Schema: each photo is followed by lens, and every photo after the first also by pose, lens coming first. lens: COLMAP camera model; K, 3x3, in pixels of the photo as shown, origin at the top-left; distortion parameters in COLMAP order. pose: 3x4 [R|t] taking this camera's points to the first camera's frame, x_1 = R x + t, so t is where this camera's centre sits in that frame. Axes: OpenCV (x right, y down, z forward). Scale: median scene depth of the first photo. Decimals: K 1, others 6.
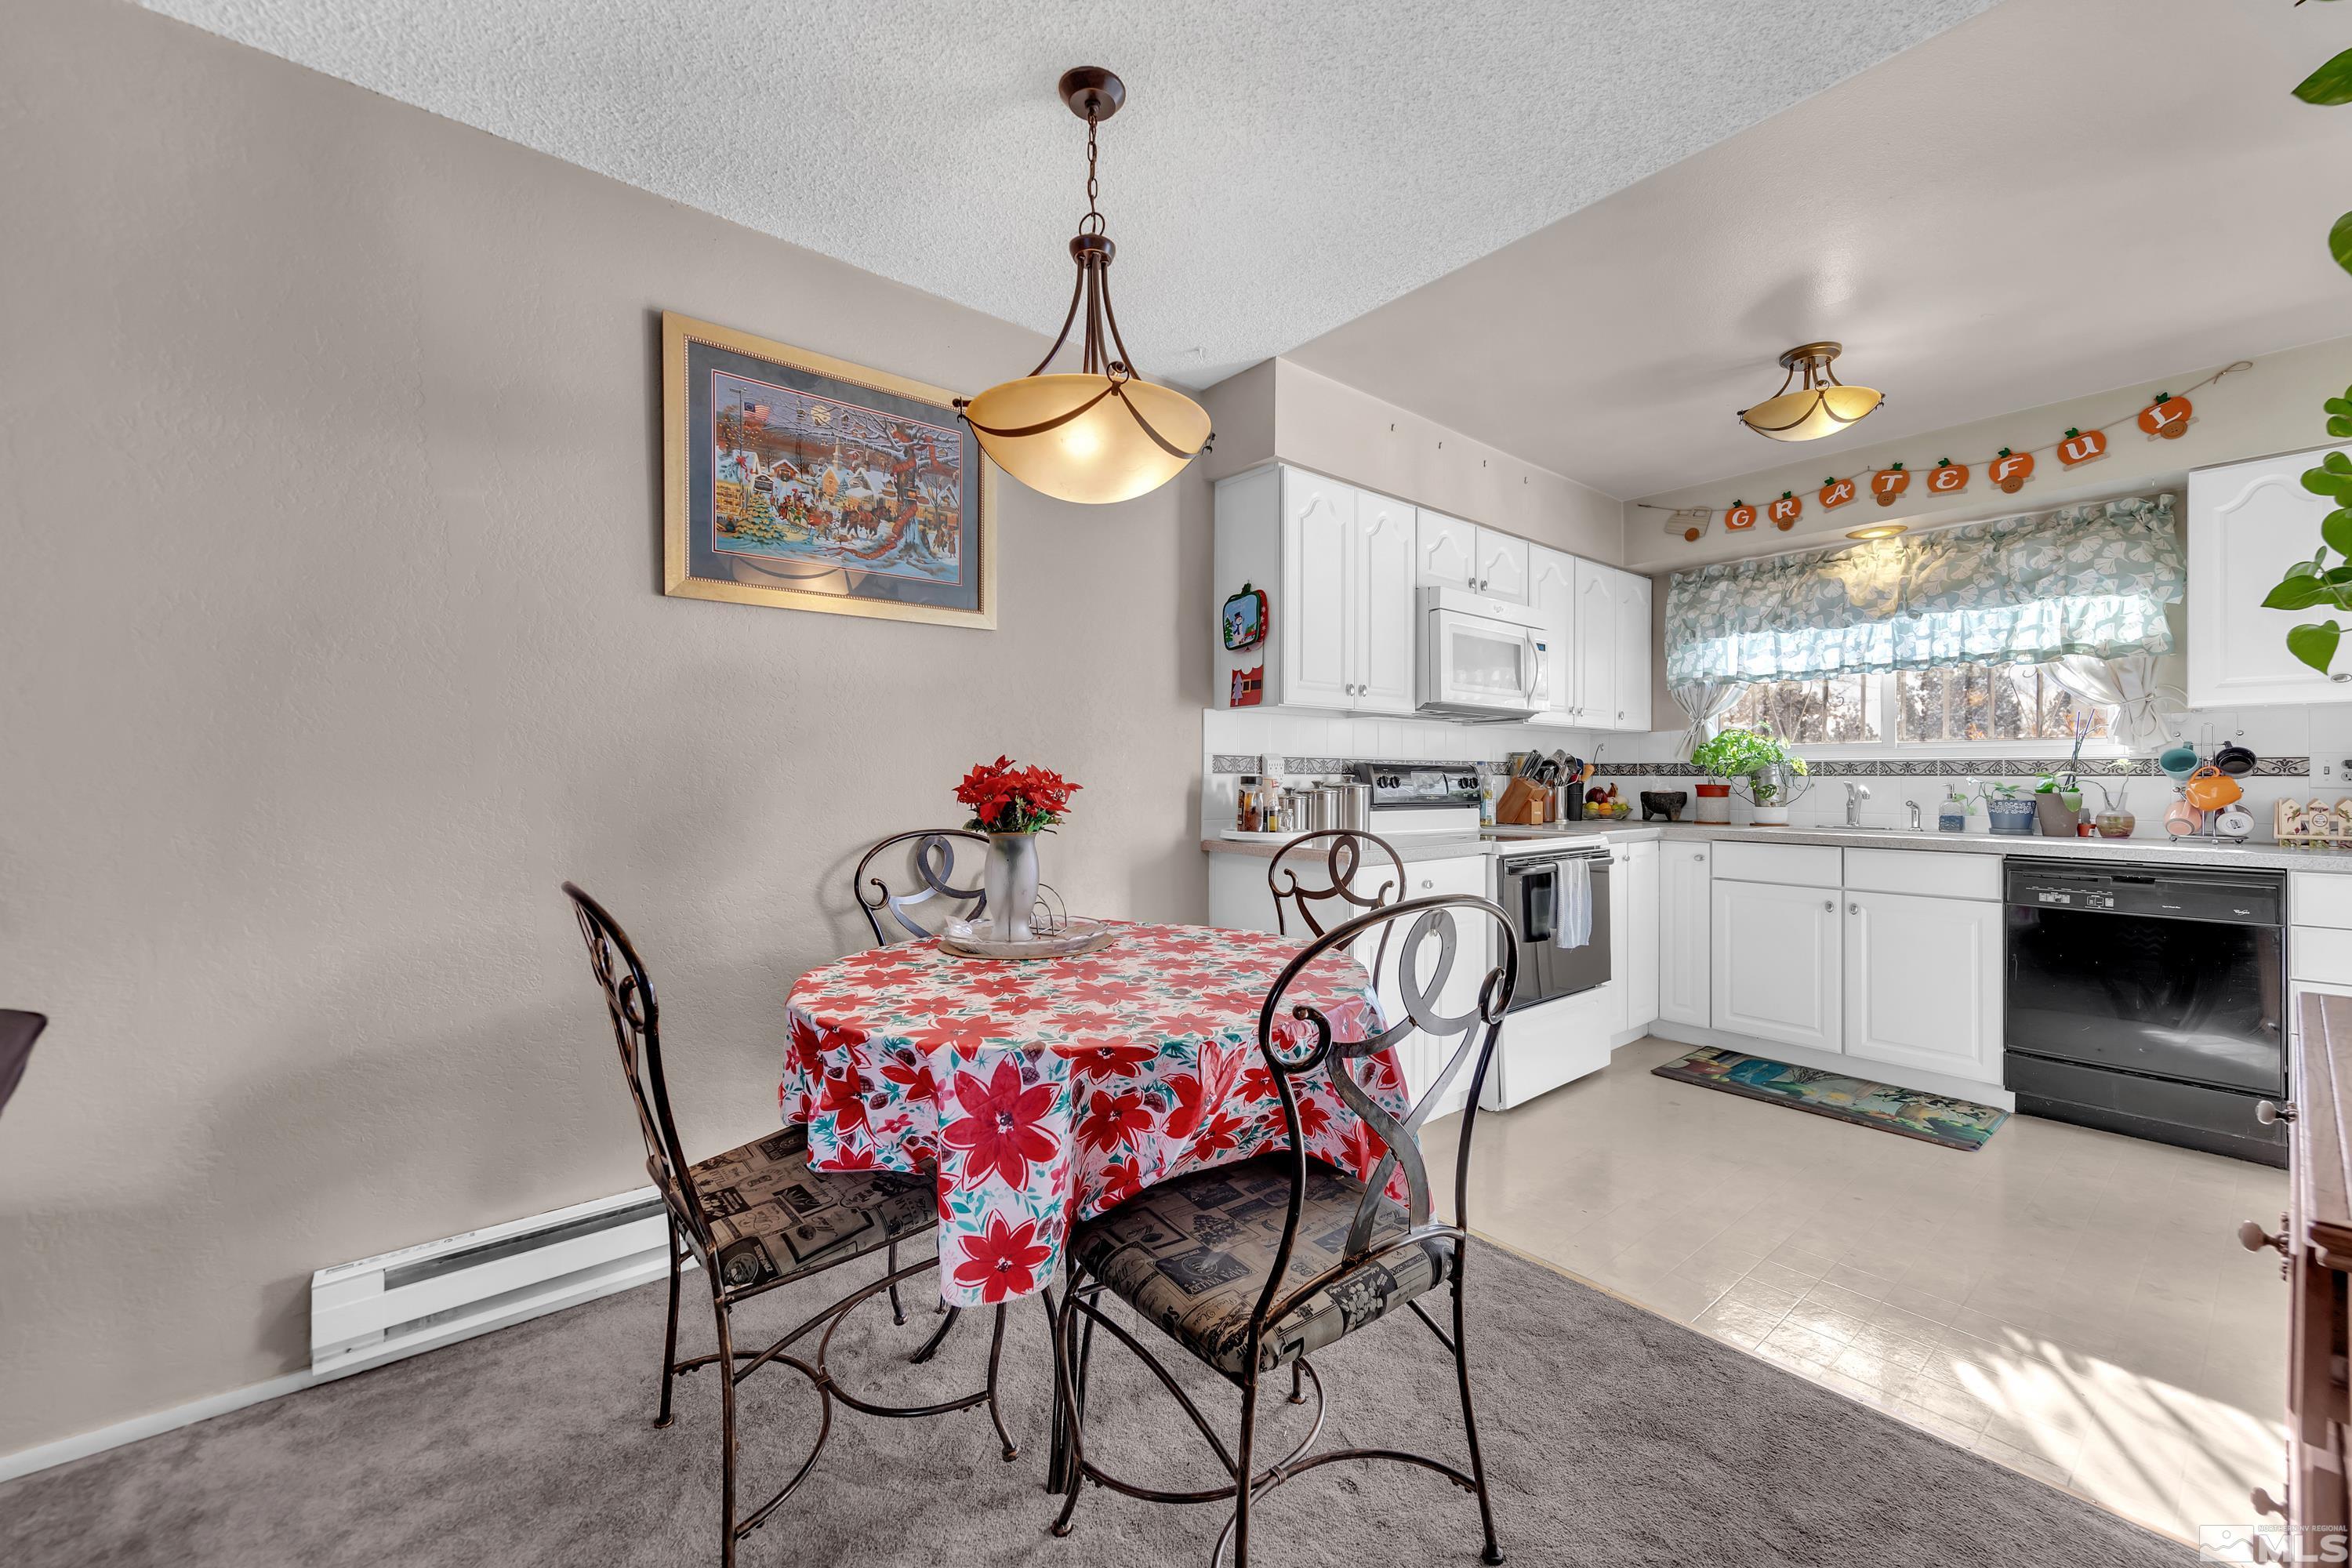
lens RADIAL K [[922.8, 0, 1230.6], [0, 922.8, 775.5], [0, 0, 1]] dist [0.000160, 0.000177]
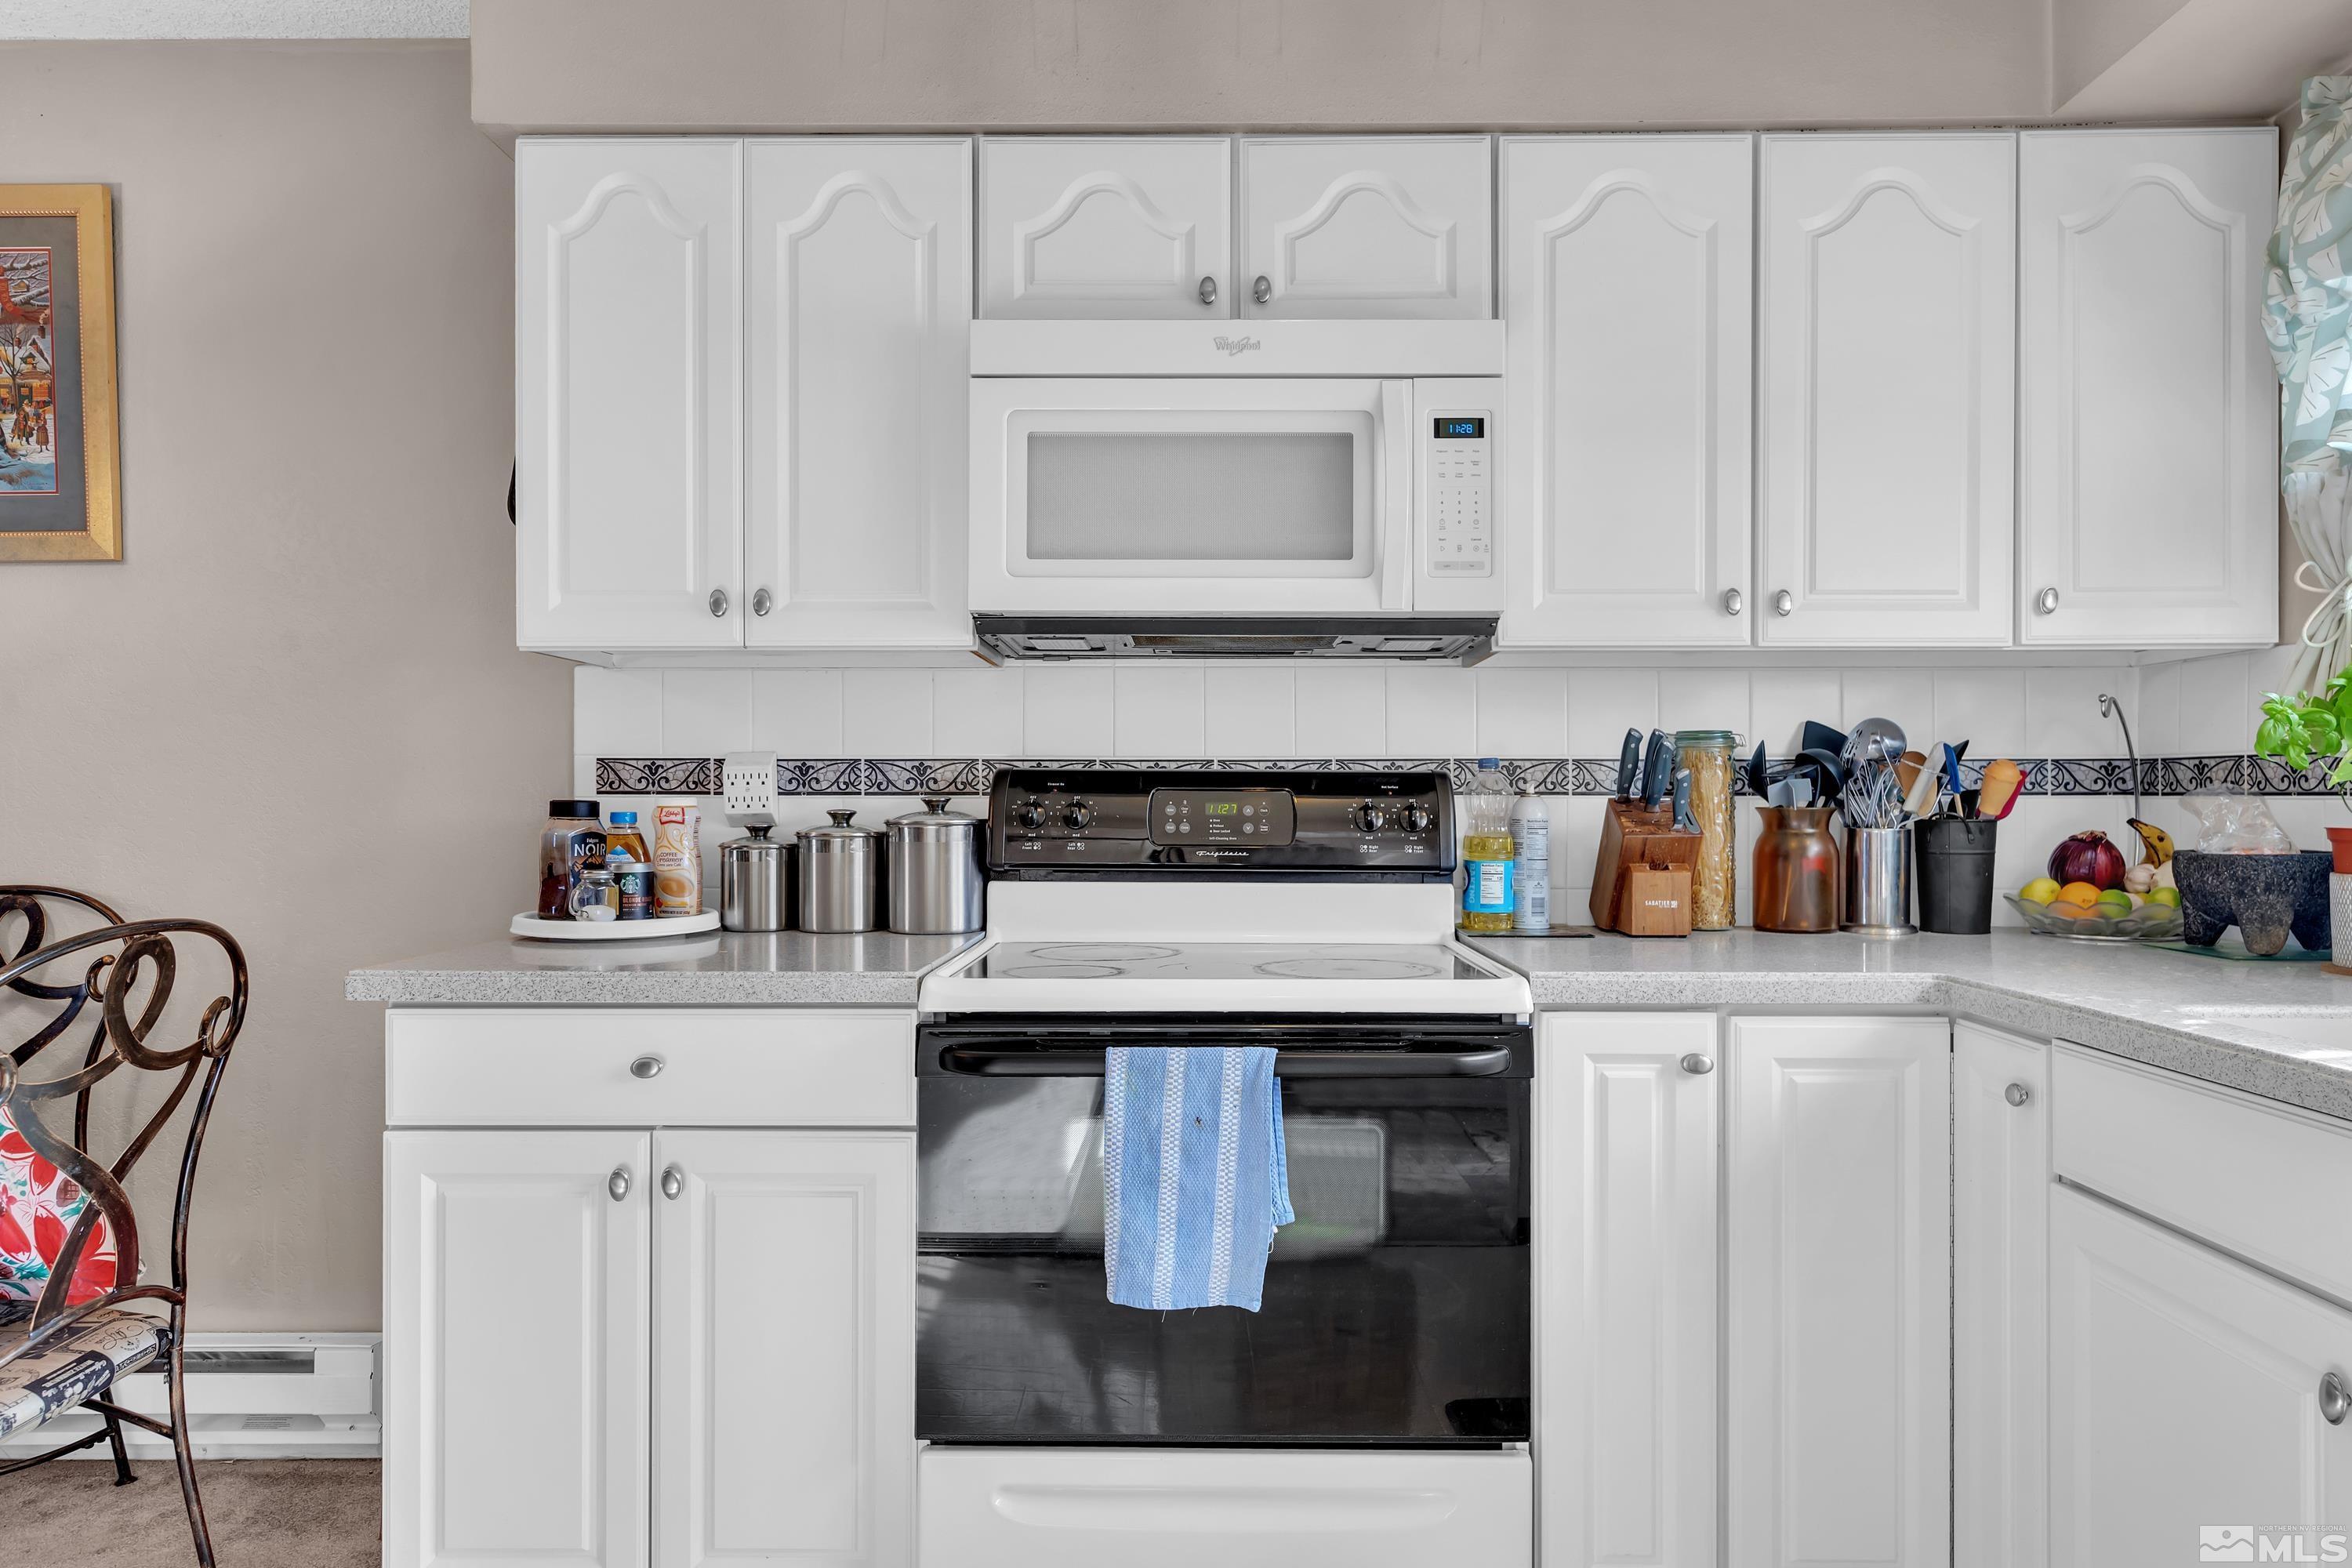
lens RADIAL K [[1394.6, 0, 1176.0], [0, 1394.6, 784.0], [0, 0, 1]] dist [0.005870, 0.002337]
pose [[0.748834, -0.006054, -0.662730, 0.648543], [0.002289, 0.999976, -0.006548, -0.002254], [0.662753, 0.003387, 0.748830, 0.574888]]
